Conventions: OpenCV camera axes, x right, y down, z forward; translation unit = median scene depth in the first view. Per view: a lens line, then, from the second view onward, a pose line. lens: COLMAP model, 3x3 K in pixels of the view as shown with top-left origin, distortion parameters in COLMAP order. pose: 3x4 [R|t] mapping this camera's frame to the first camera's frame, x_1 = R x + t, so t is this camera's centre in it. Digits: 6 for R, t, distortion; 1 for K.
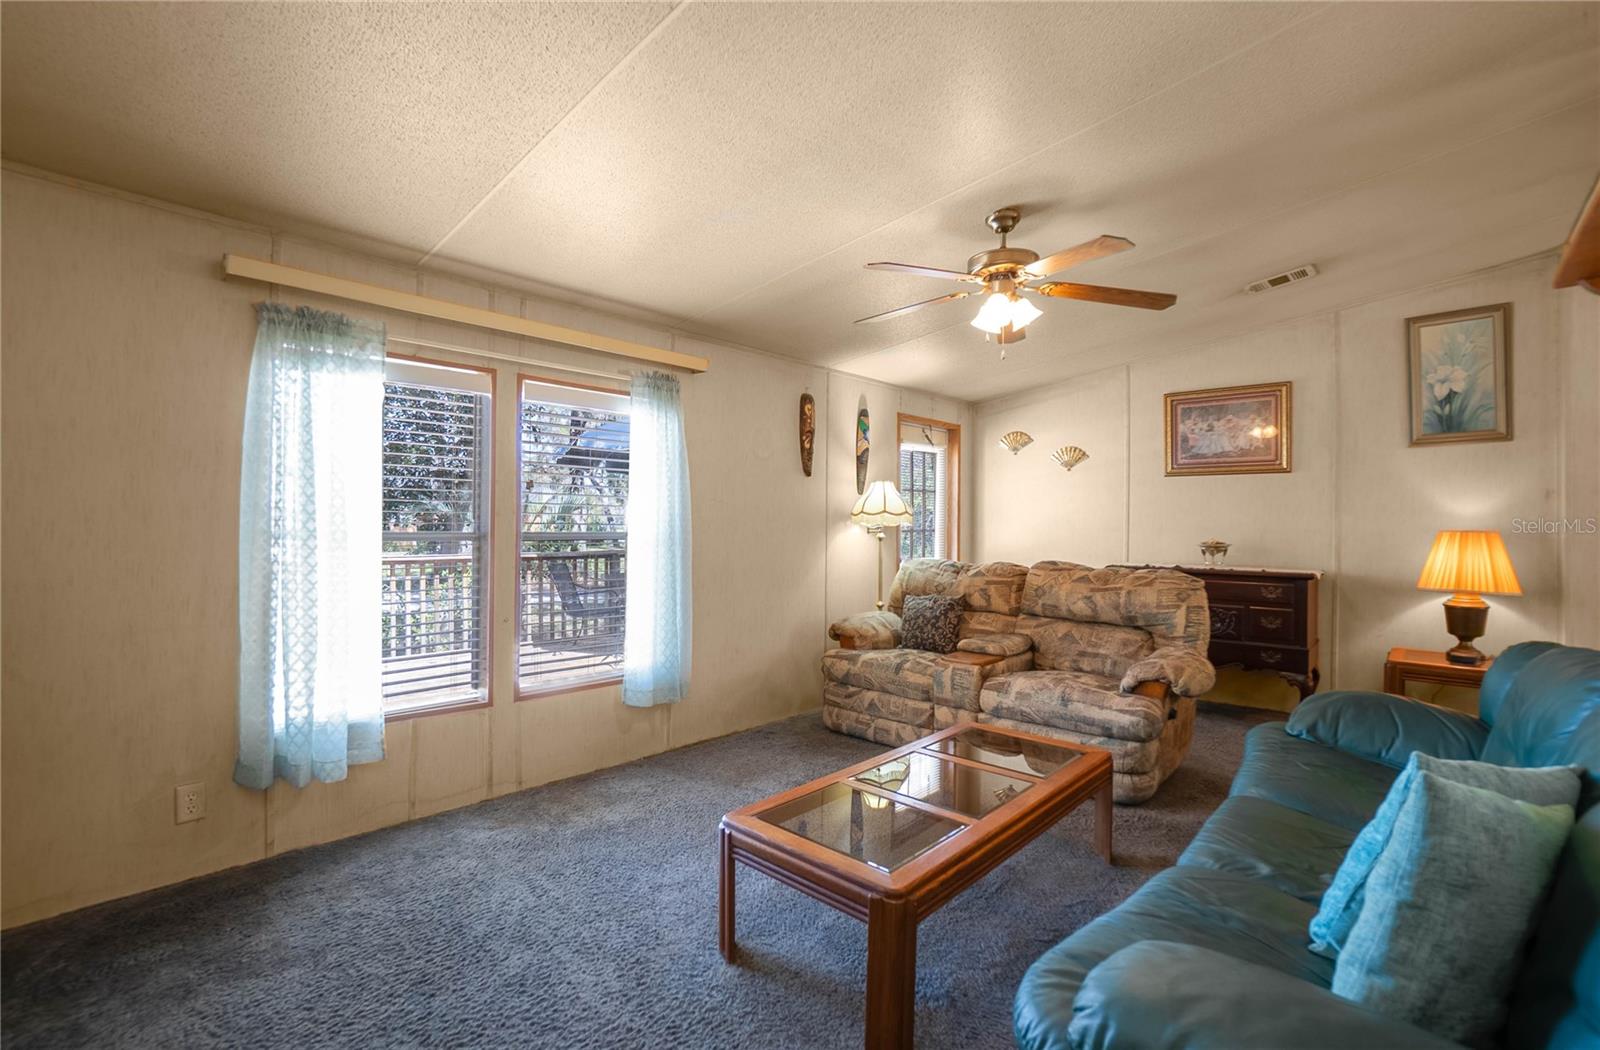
lens RADIAL K [[702.4, 0, 800.0], [0, 702.4, 525.0], [0, 0, 1]] dist [-0.000553, -0.000101]
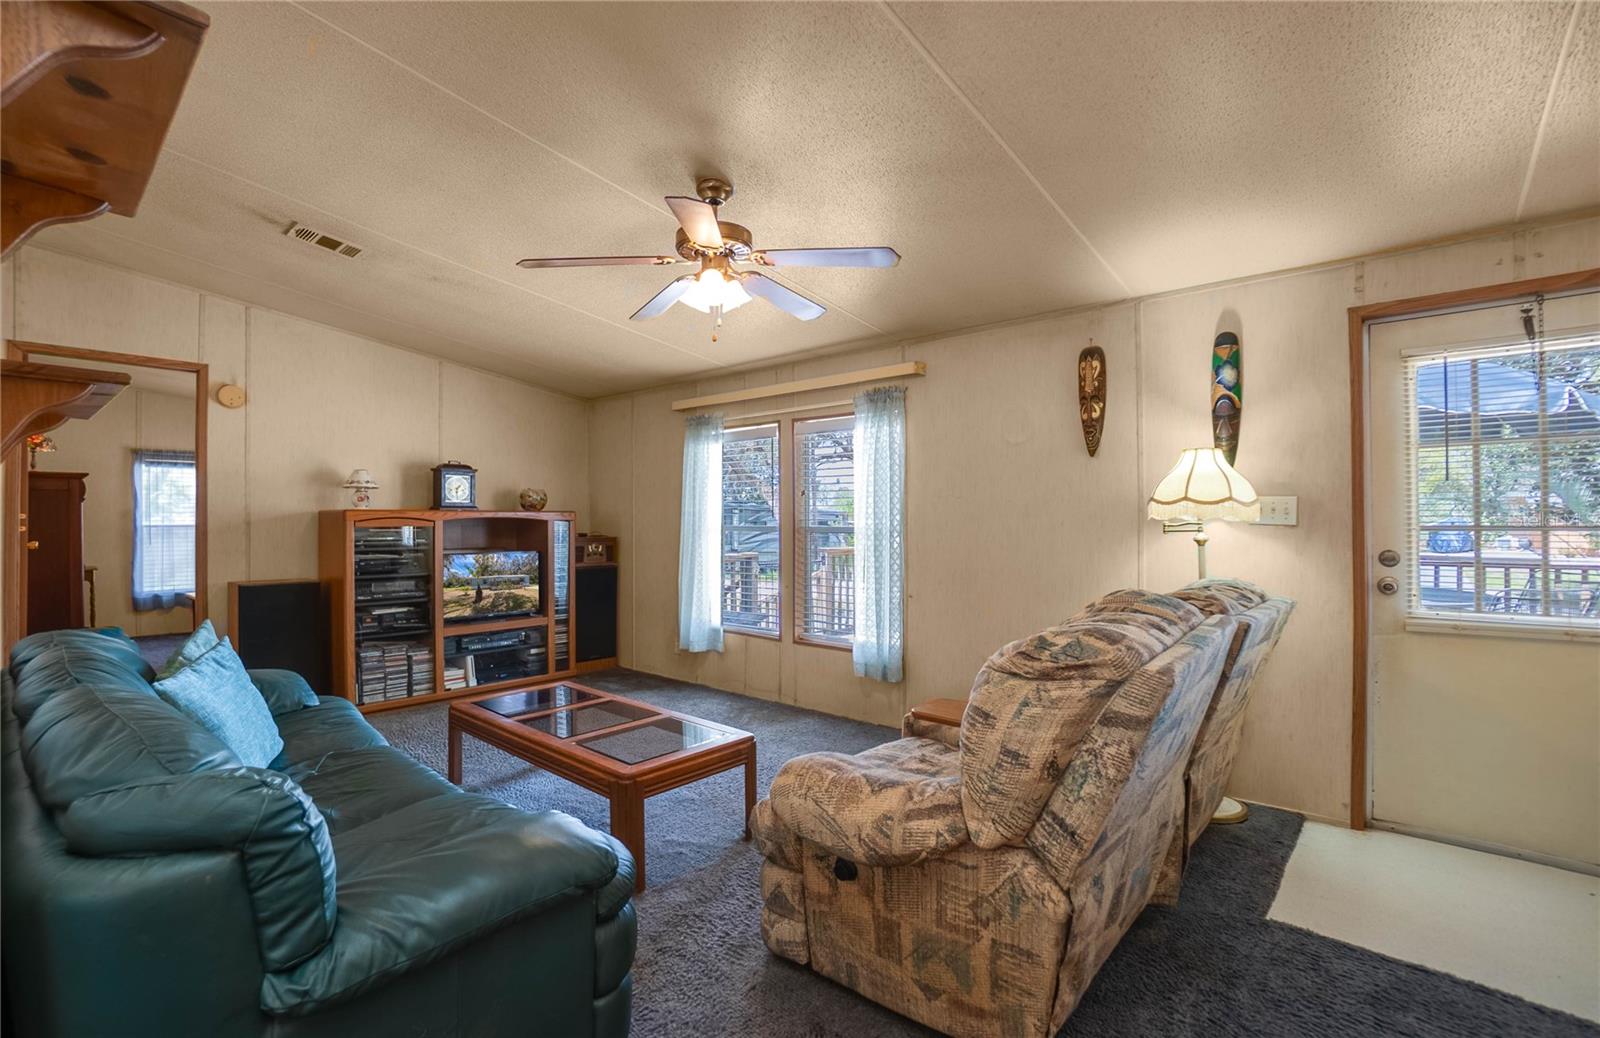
lens RADIAL K [[750.8, 0, 800.0], [0, 750.8, 519.0], [0, 0, 1]] dist [0.000252, 0.000237]
pose [[0.044145, -0.005755, -0.999009, 0.947789], [0.004664, 0.999974, -0.005555, 0.001155], [0.999014, -0.004414, 0.044171, 0.774299]]
